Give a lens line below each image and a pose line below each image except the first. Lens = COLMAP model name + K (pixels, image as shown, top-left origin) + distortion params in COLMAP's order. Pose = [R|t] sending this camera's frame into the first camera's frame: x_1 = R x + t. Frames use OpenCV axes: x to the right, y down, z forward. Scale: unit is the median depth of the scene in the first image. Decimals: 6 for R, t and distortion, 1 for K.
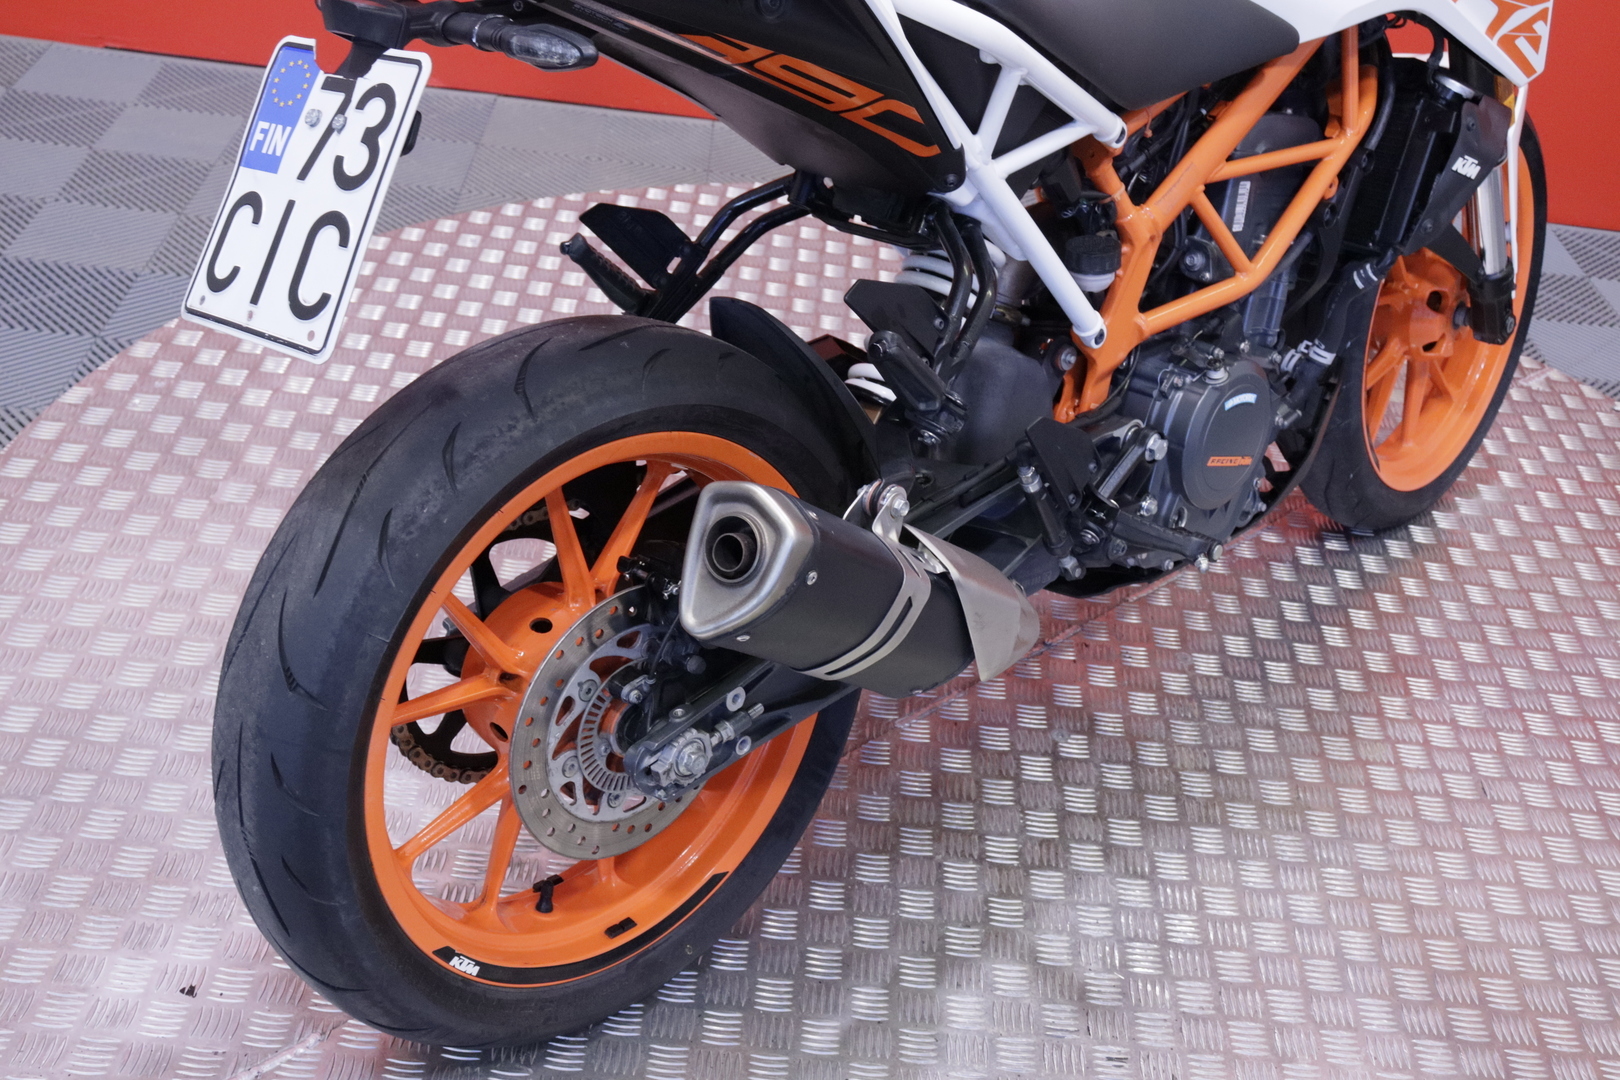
lens RADIAL K [[1765.2, 0, 756.7], [0, 1765.2, 542.7], [0, 0, 1]] dist [-0.007740, 0.010643]
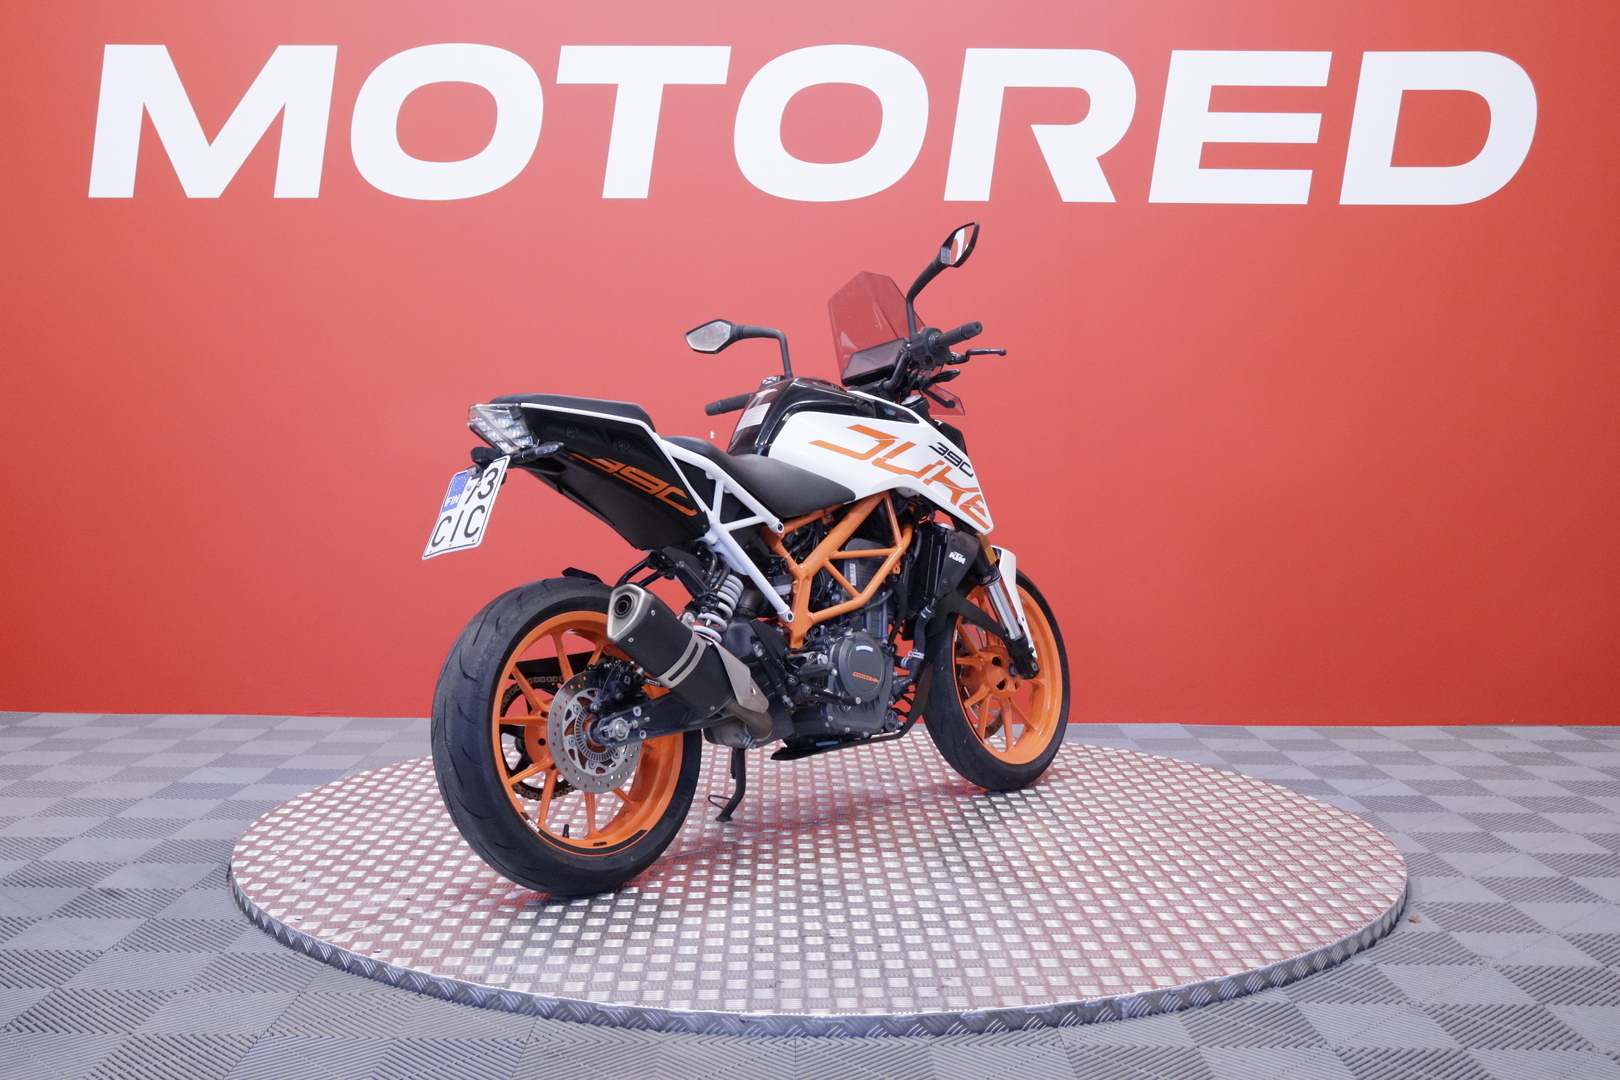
lens RADIAL K [[1726.9, 0, 804.0], [0, 1726.9, 579.0], [0, 0, 1]] dist [-0.144992, 0.333154]
pose [[0.991143, -0.110278, 0.073987, 0.056233], [0.132379, 0.864678, -0.484570, 1.032694], [-0.010538, 0.490073, 0.871618, -1.089720]]
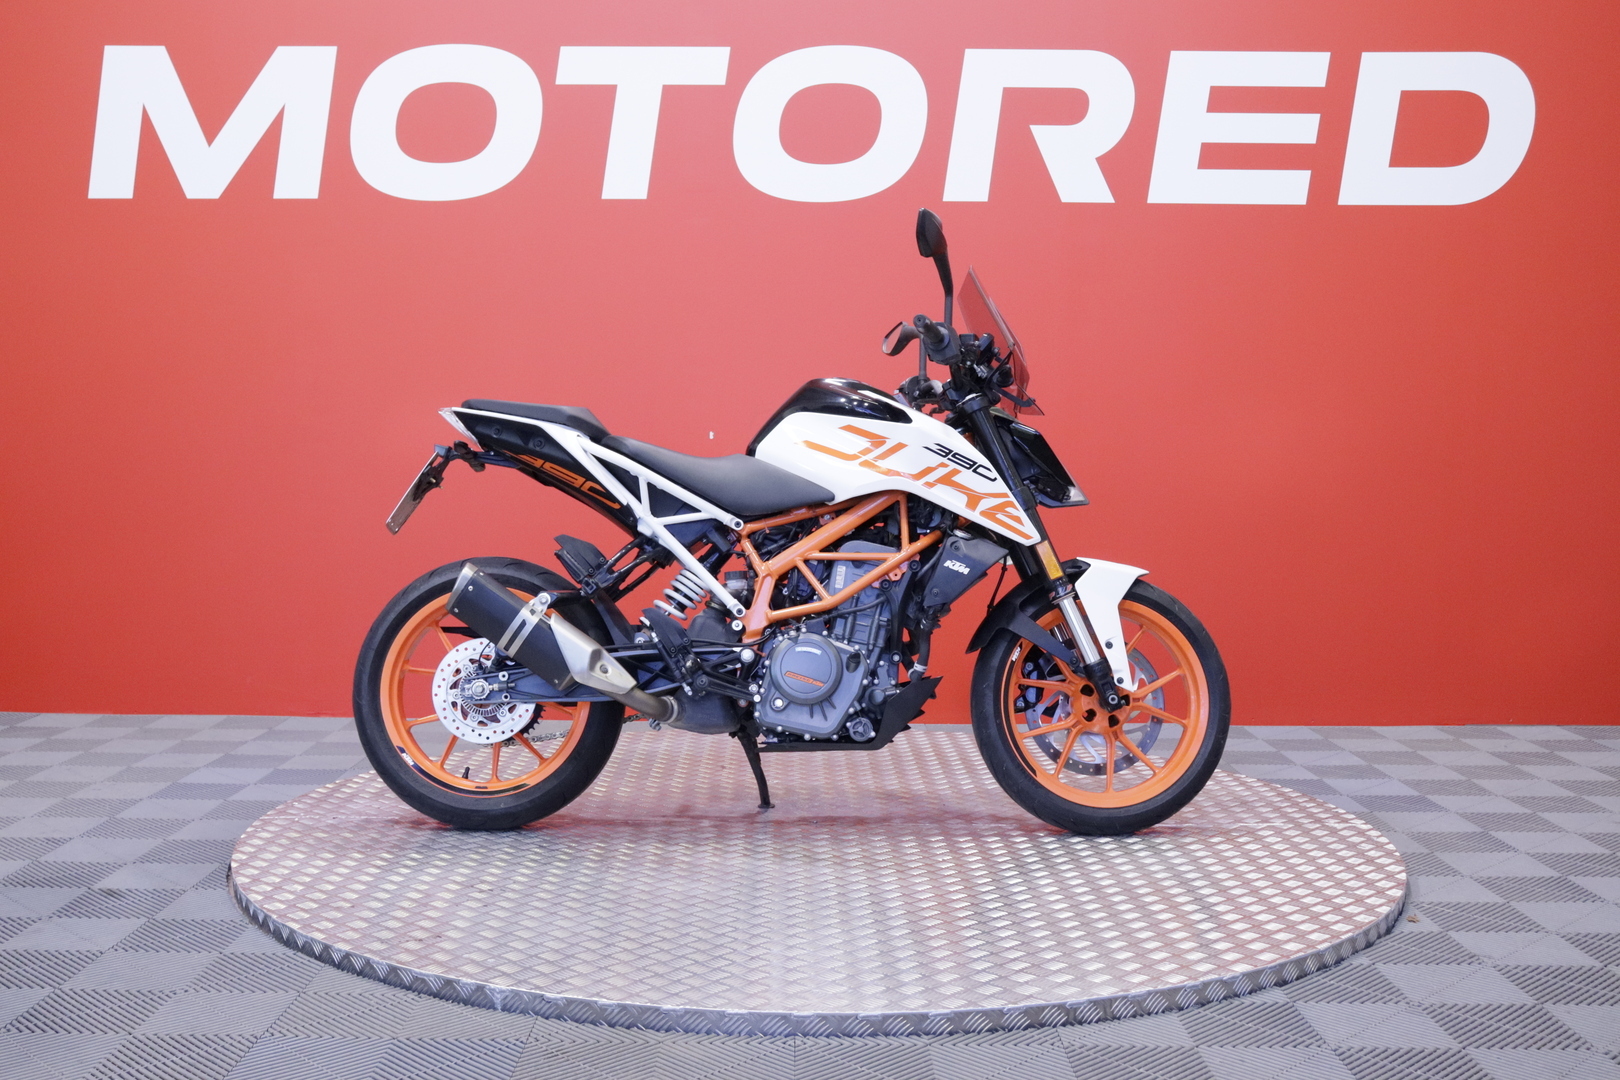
lens RADIAL K [[1726.9, 0, 804.0], [0, 1726.9, 579.0], [0, 0, 1]] dist [-0.144992, 0.333154]
pose [[0.735186, -0.050320, -0.675995, 2.016767], [-0.320936, 0.852551, -0.412500, 0.854211], [0.597077, 0.520216, 0.610634, -0.423311]]
